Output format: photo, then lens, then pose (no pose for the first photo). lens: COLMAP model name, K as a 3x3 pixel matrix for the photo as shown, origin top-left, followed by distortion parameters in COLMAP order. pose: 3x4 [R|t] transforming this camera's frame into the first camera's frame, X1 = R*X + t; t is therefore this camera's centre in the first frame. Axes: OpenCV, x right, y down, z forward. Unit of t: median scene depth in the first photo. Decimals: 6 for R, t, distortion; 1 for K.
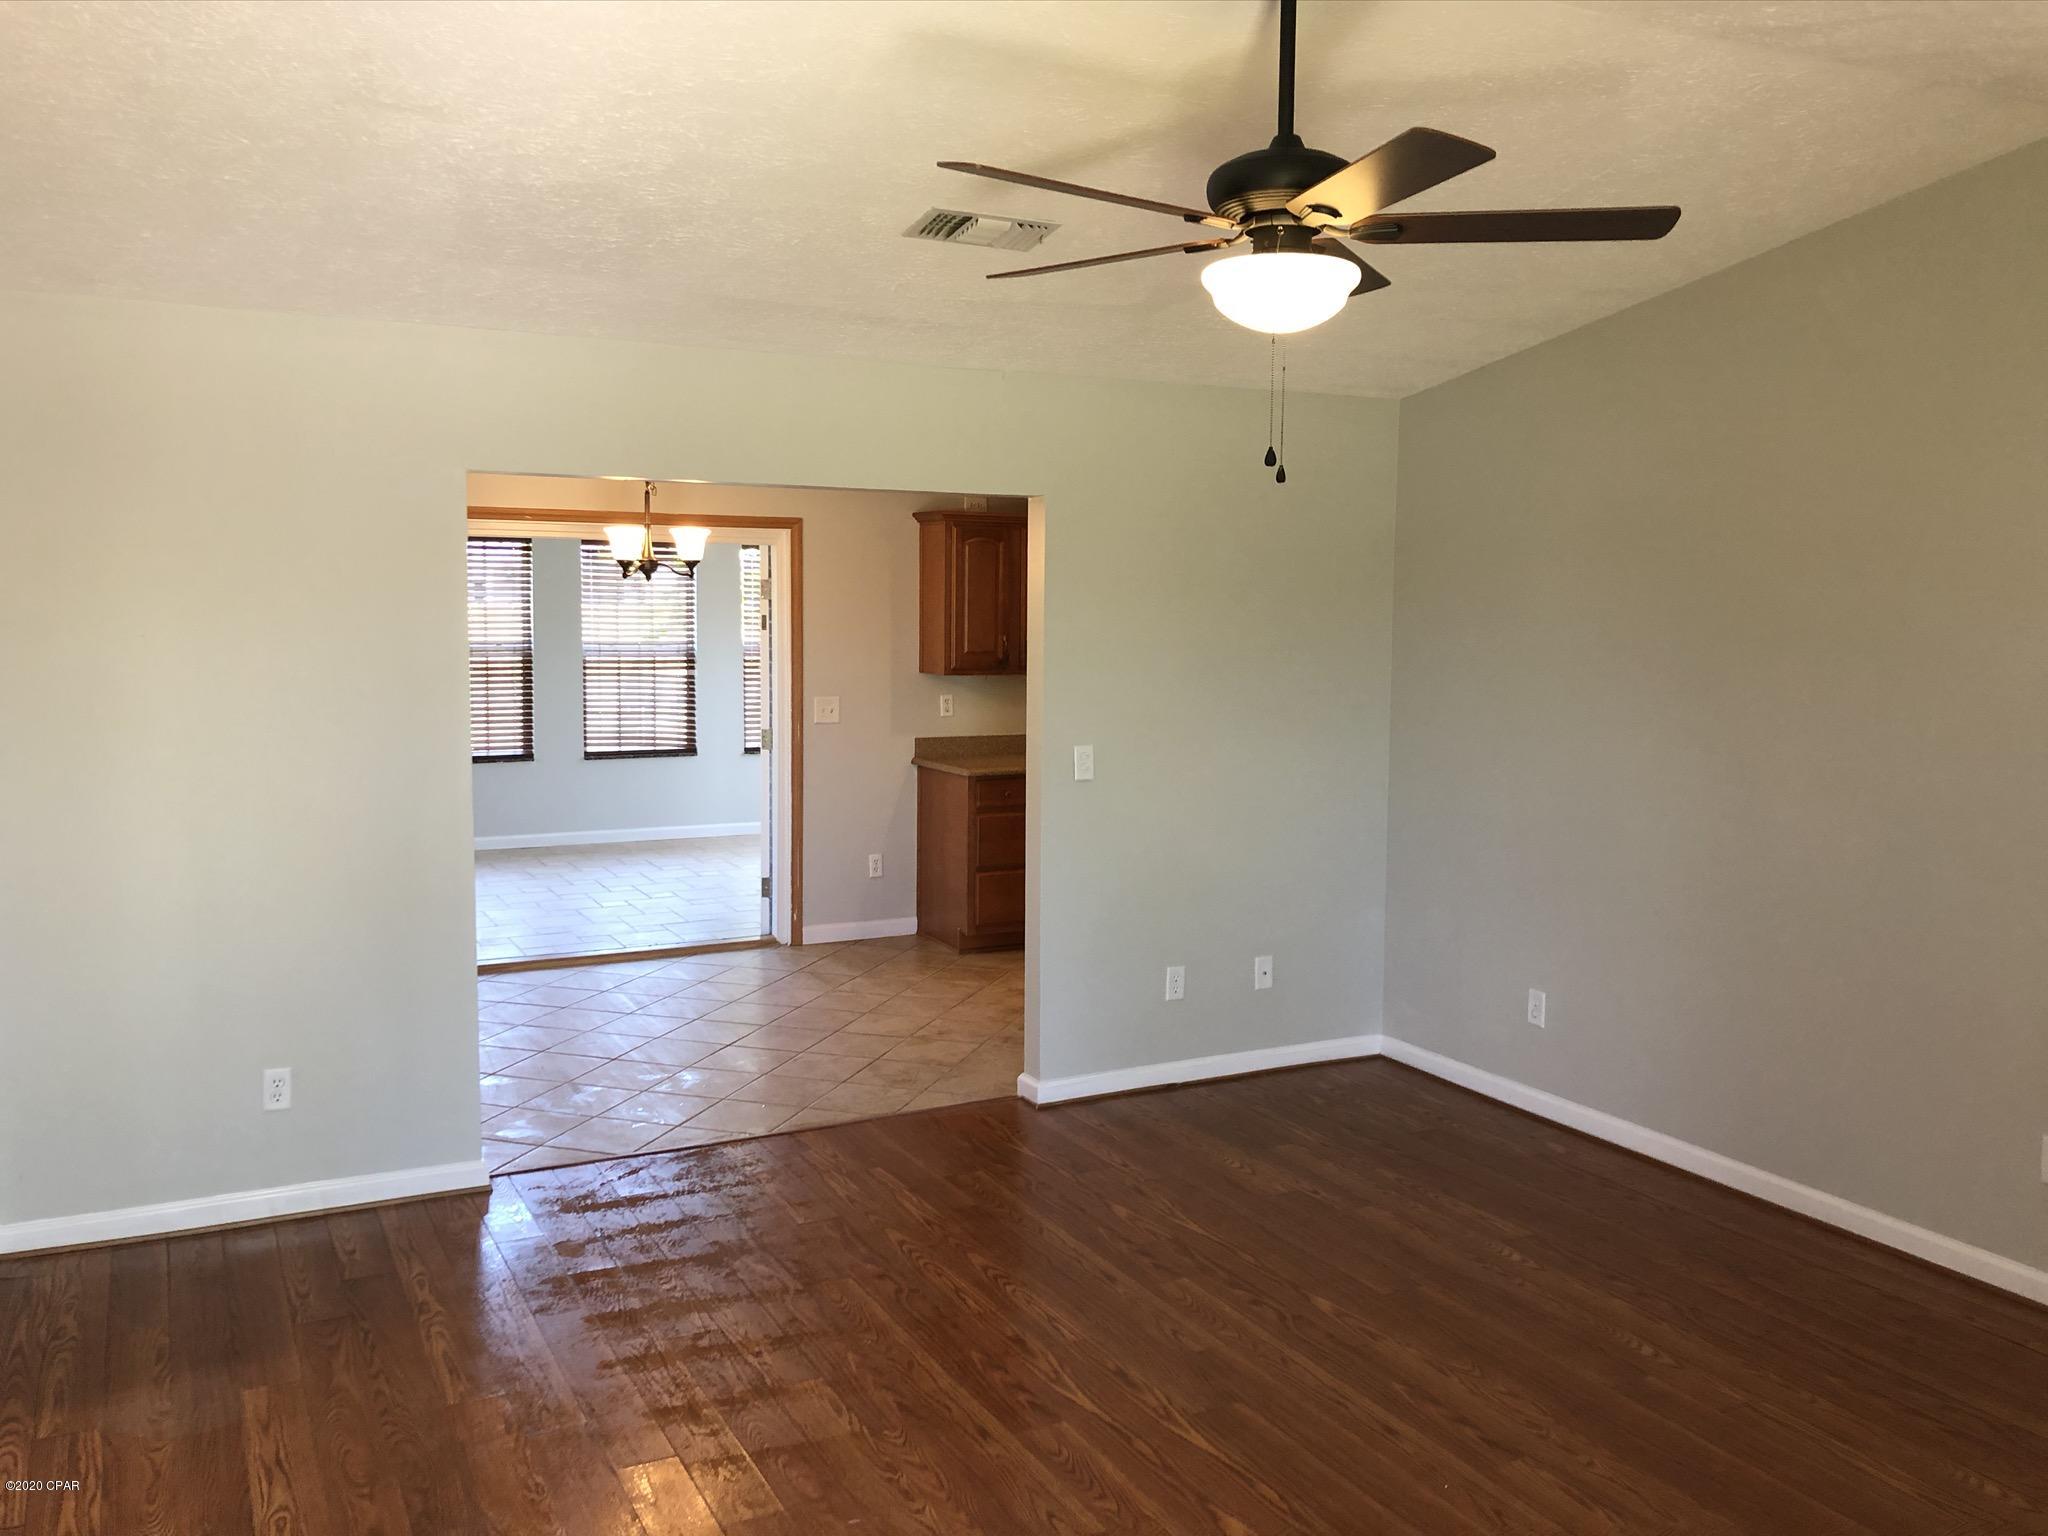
lens RADIAL K [[1711.5, 0, 1041.1], [0, 1711.5, 768.1], [0, 0, 1]] dist [0.017961, -0.008152]
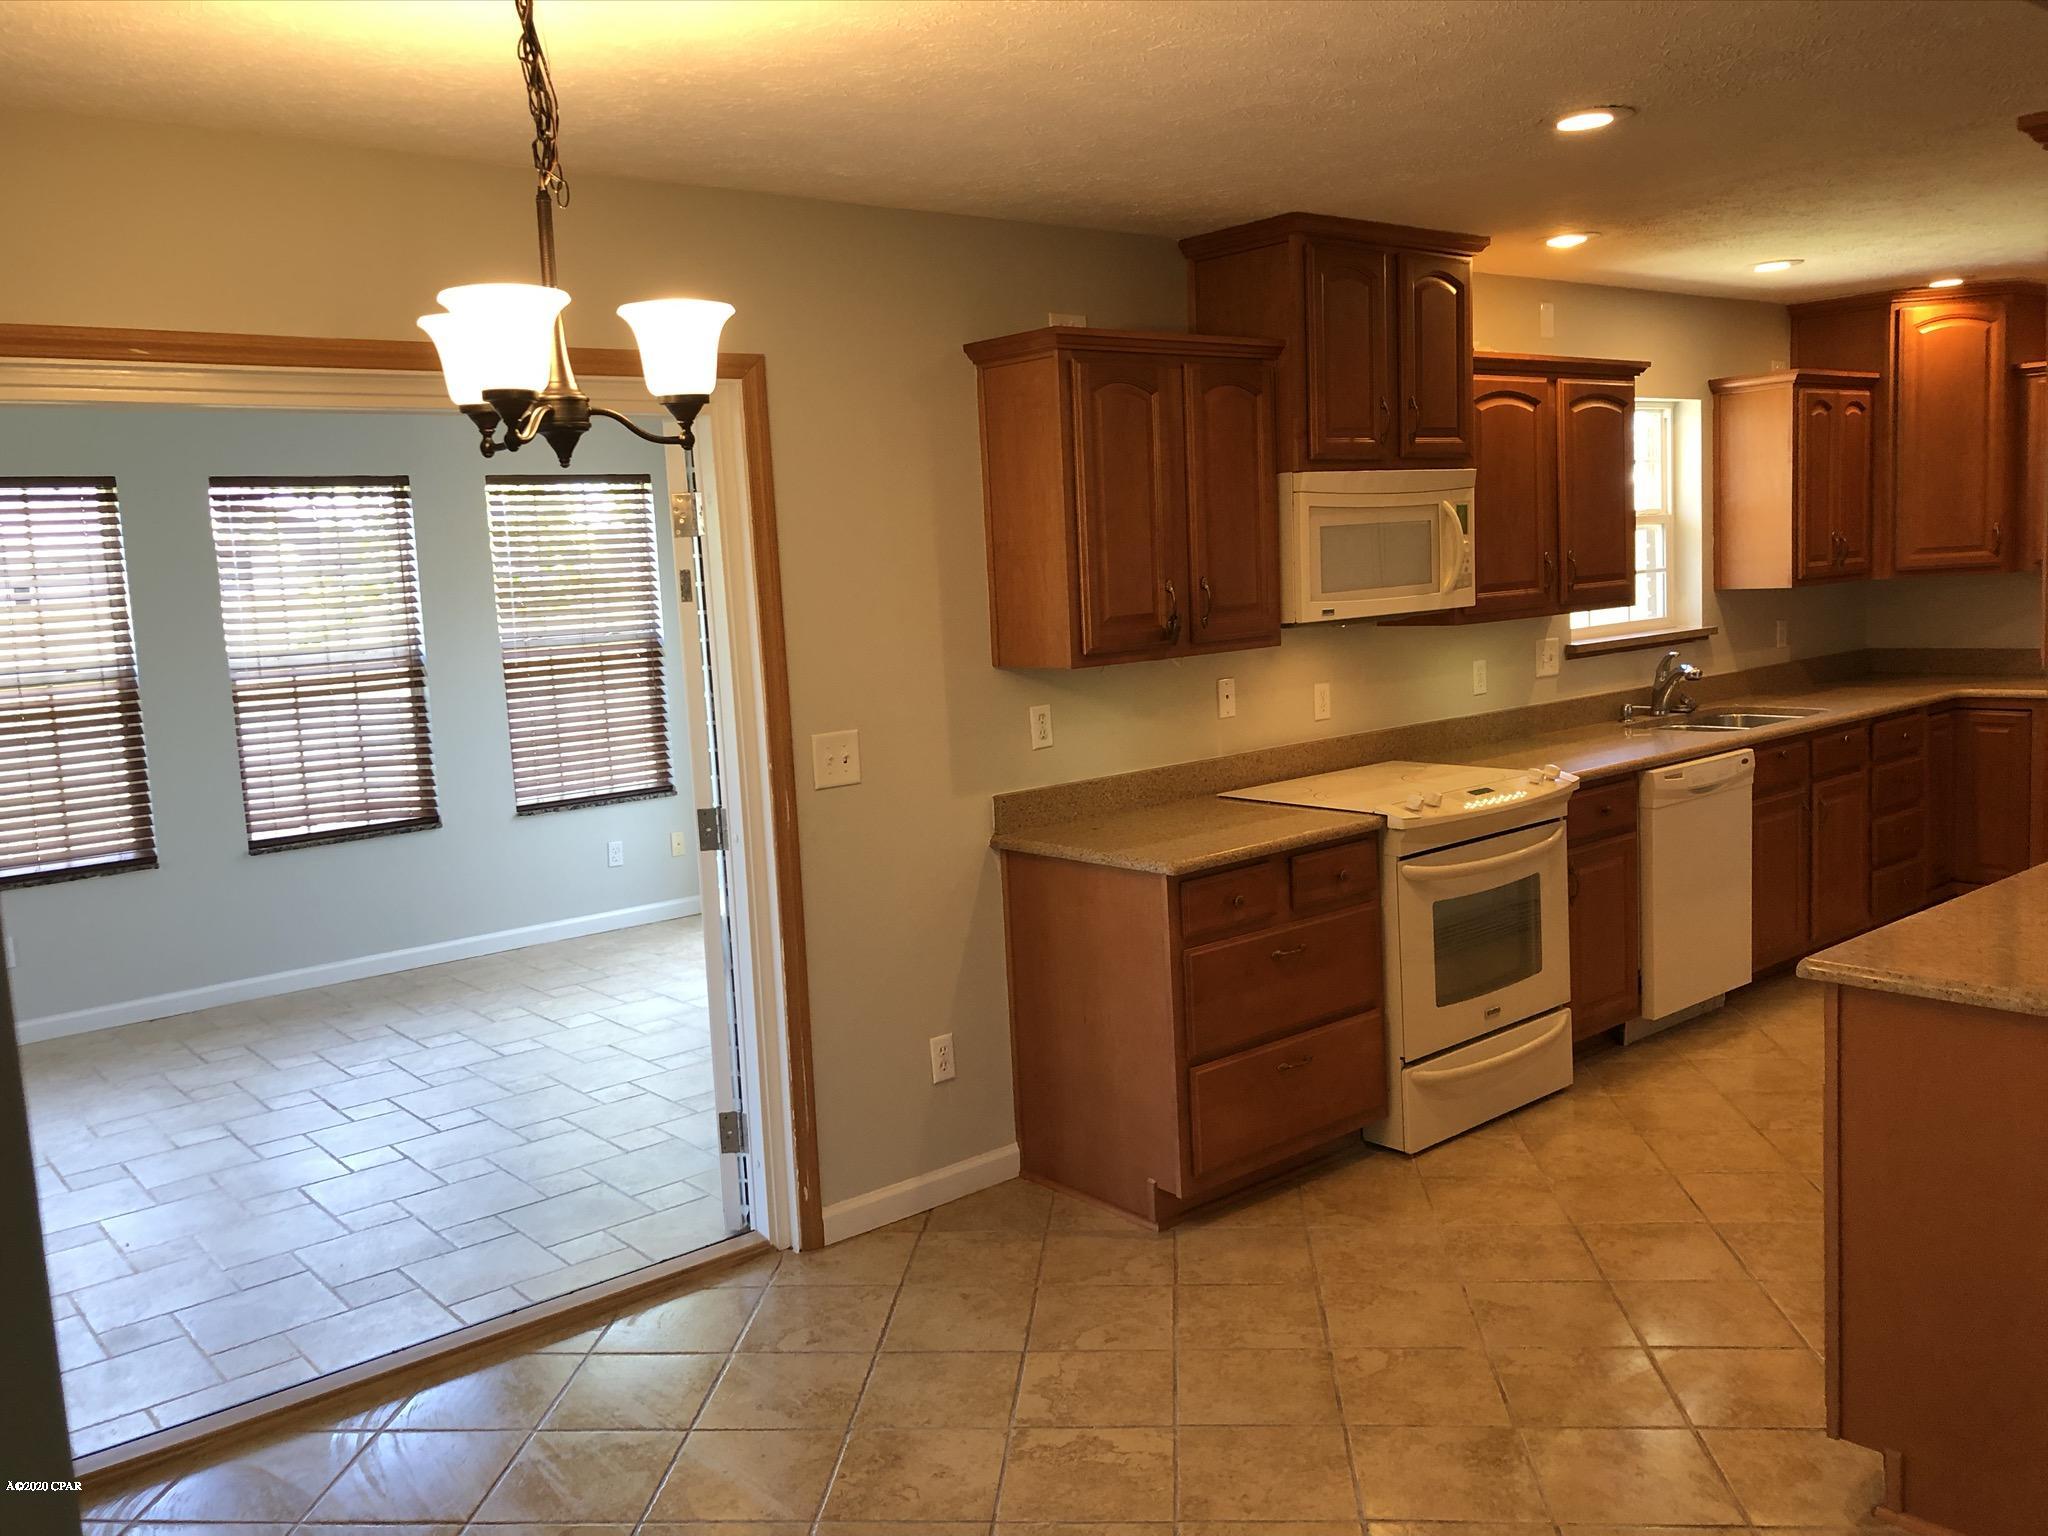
lens RADIAL K [[1711.5, 0, 1009.2], [0, 1711.5, 780.6], [0, 0, 1]] dist [0.017961, -0.008152]
pose [[0.977276, -0.087807, 0.192929, -0.165471], [0.082552, 0.995968, 0.035126, -0.039509], [-0.195236, -0.018401, 0.980584, 0.500491]]
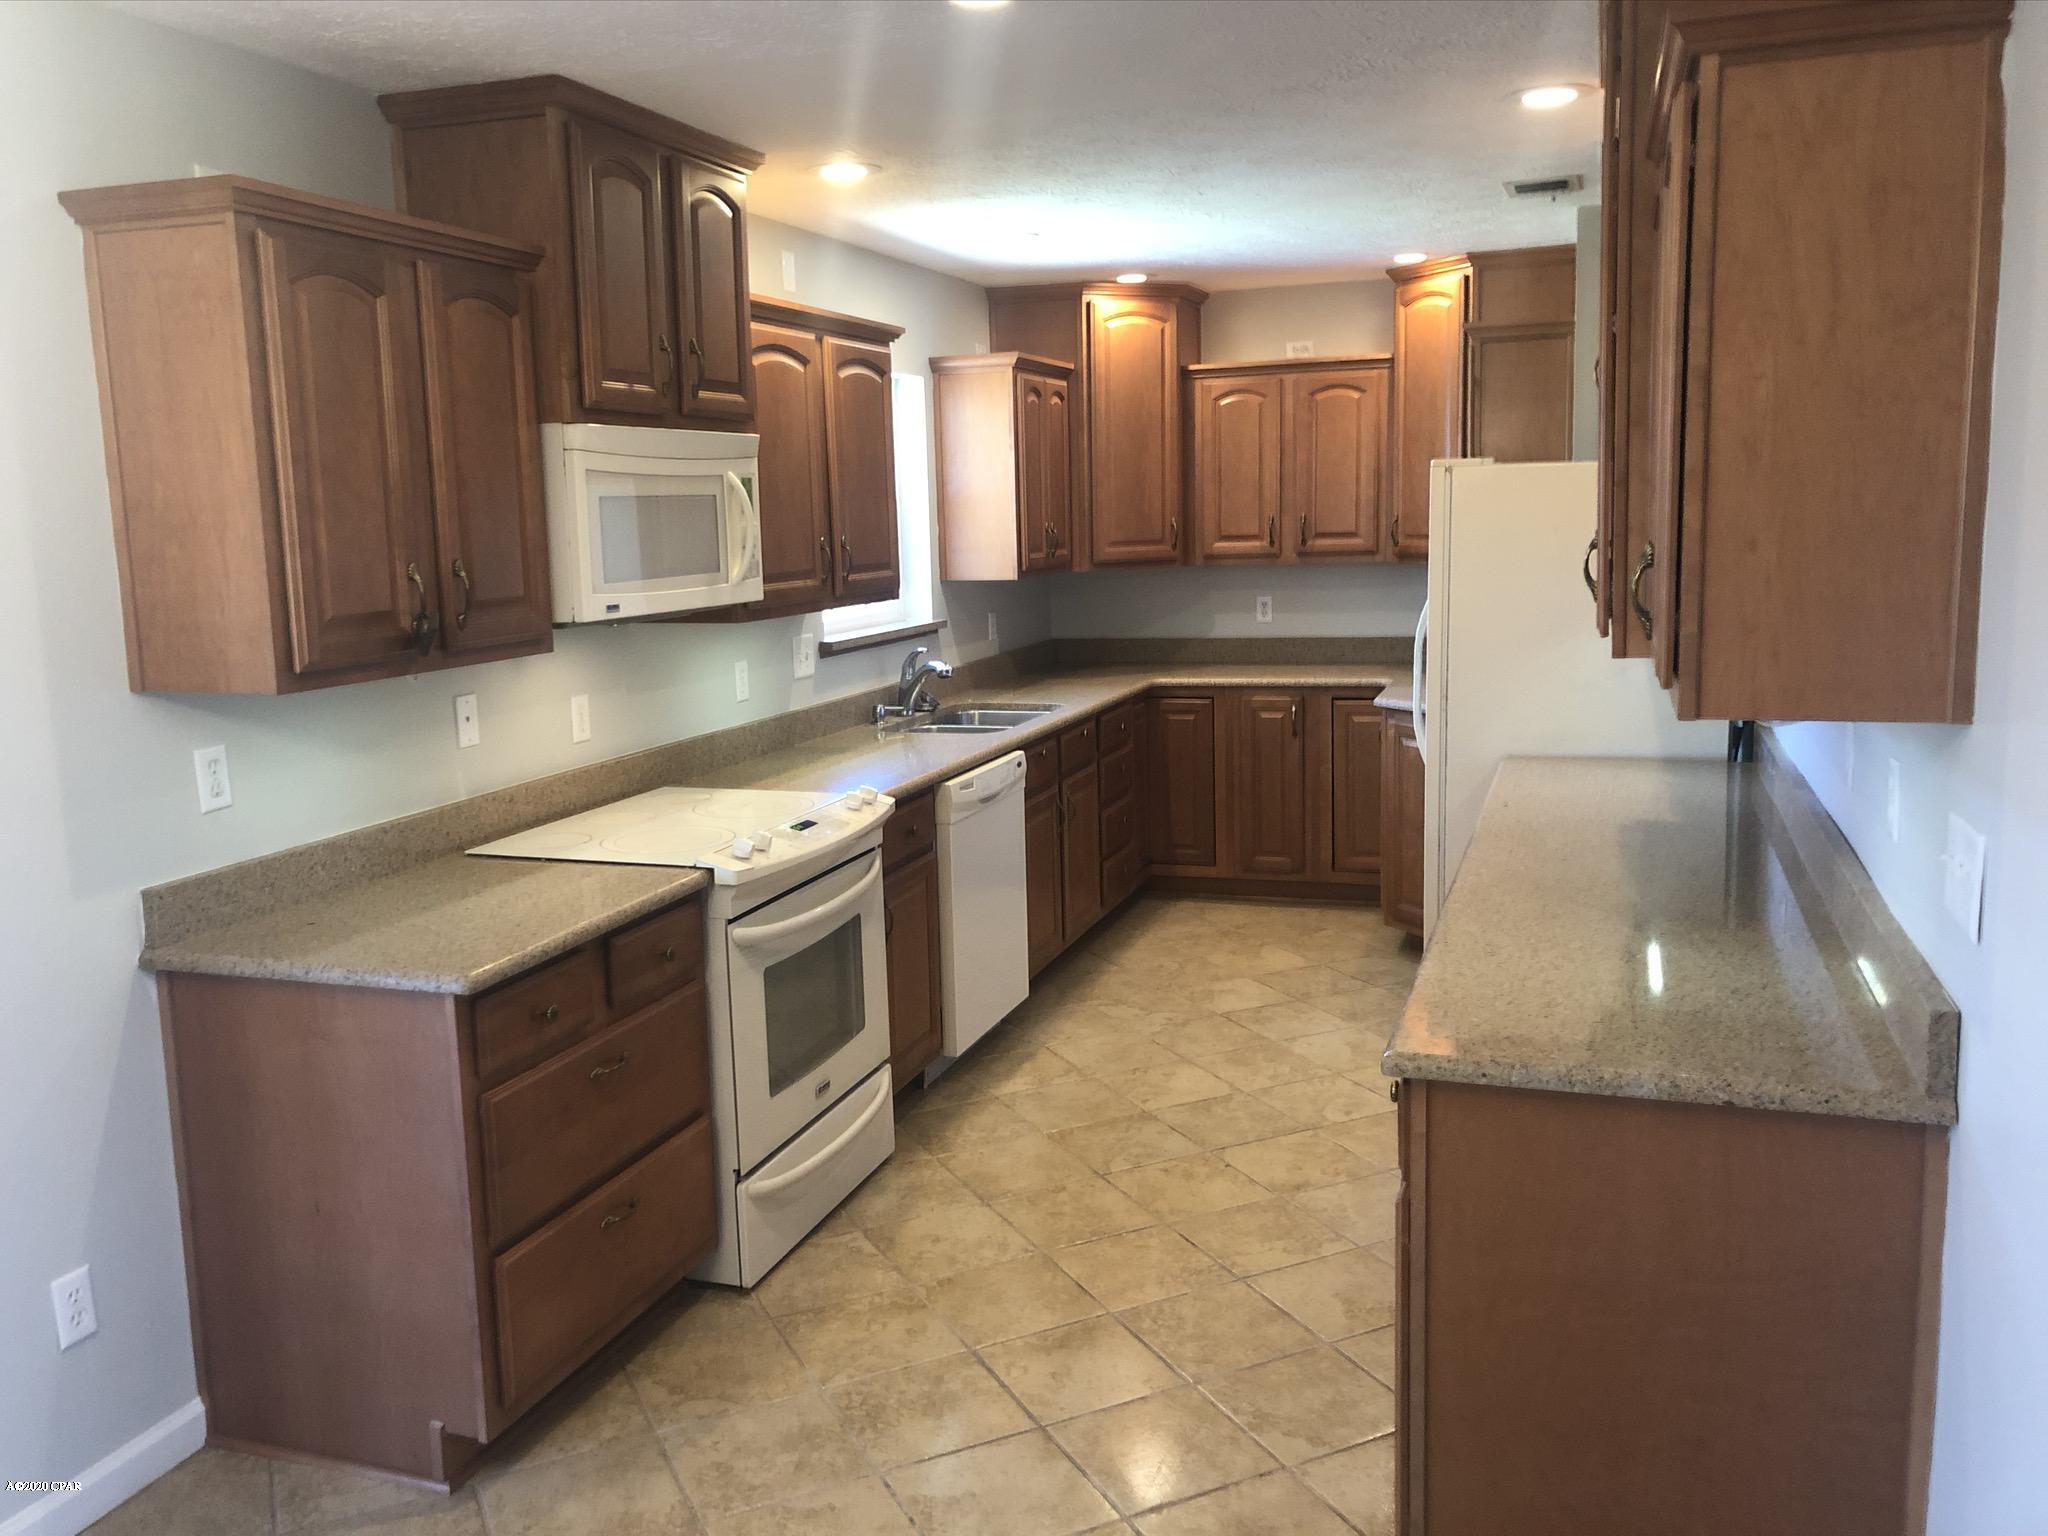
lens RADIAL K [[1711.5, 0, 1051.1], [0, 1711.5, 751.6], [0, 0, 1]] dist [0.017961, -0.008152]
pose [[0.729478, -0.128096, 0.671902, -0.164909], [0.100351, 0.991721, 0.080119, -0.053015], [-0.676603, 0.008981, 0.736294, 0.630811]]
